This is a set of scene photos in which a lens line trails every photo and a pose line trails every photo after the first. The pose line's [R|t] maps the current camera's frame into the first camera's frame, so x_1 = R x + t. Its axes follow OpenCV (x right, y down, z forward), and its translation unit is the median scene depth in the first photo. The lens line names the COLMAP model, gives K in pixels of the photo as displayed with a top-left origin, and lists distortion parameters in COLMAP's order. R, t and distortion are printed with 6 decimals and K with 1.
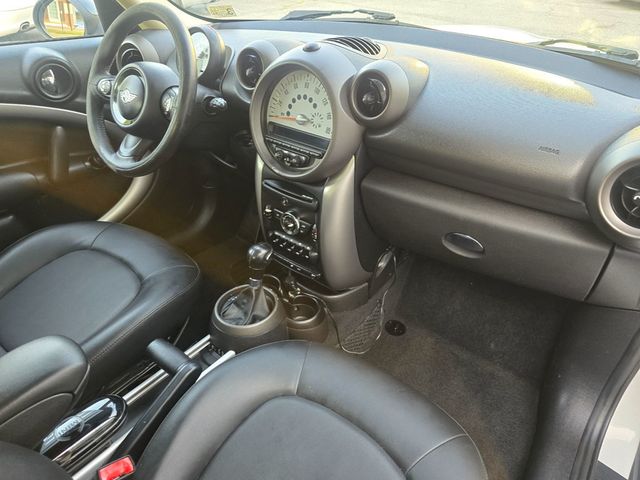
lens RADIAL K [[439.4, 0, 320.0], [0, 439.4, 235.6], [0, 0, 1]] dist [0.006537, -0.003473]
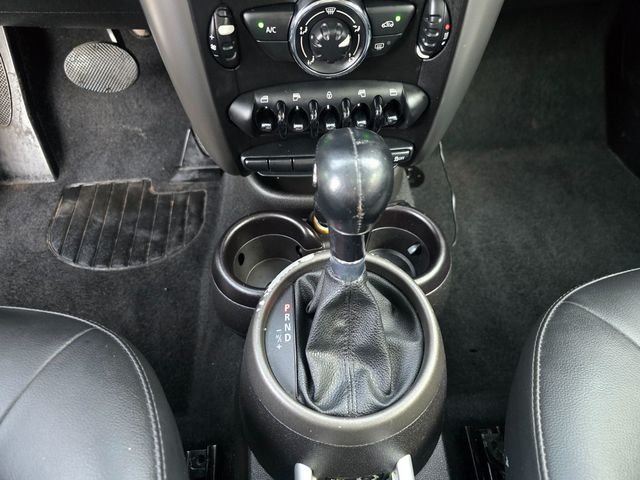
lens RADIAL K [[439.4, 0, 320.0], [0, 439.4, 235.6], [0, 0, 1]] dist [0.006537, -0.003473]
pose [[0.747383, -0.555462, 0.364529, -0.277185], [0.382667, 0.808407, 0.447263, -0.059185], [-0.543125, -0.194784, 0.816747, 0.777748]]
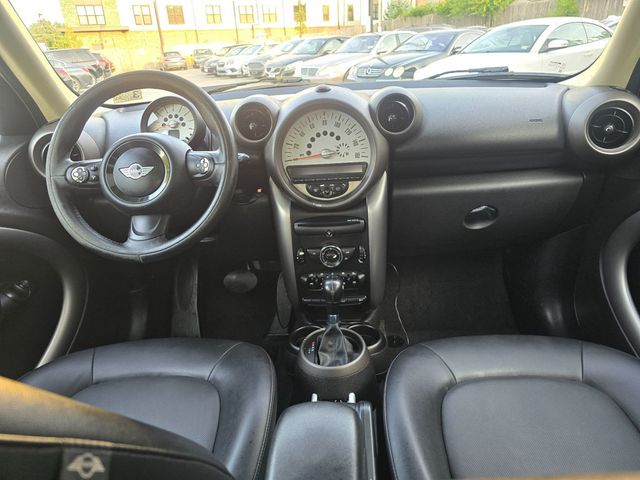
lens RADIAL K [[439.4, 0, 320.0], [0, 439.4, 235.6], [0, 0, 1]] dist [0.006537, -0.003473]
pose [[0.823187, -0.273305, 0.497662, -0.622251], [0.373448, 0.920865, -0.112003, 0.033914], [-0.427668, 0.278050, 0.860109, 0.132368]]
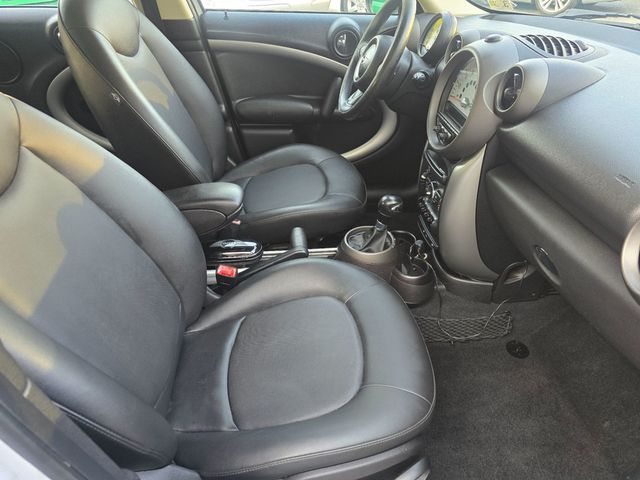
lens RADIAL K [[438.3, 0, 320.2], [0, 438.3, 252.0], [0, 0, 1]] dist [-0.007339, -0.004680]
pose [[0.678166, 0.421902, -0.601738, 0.517433], [-0.393400, 0.900010, 0.187667, 0.012793], [0.620747, 0.109454, 0.776333, -0.045672]]
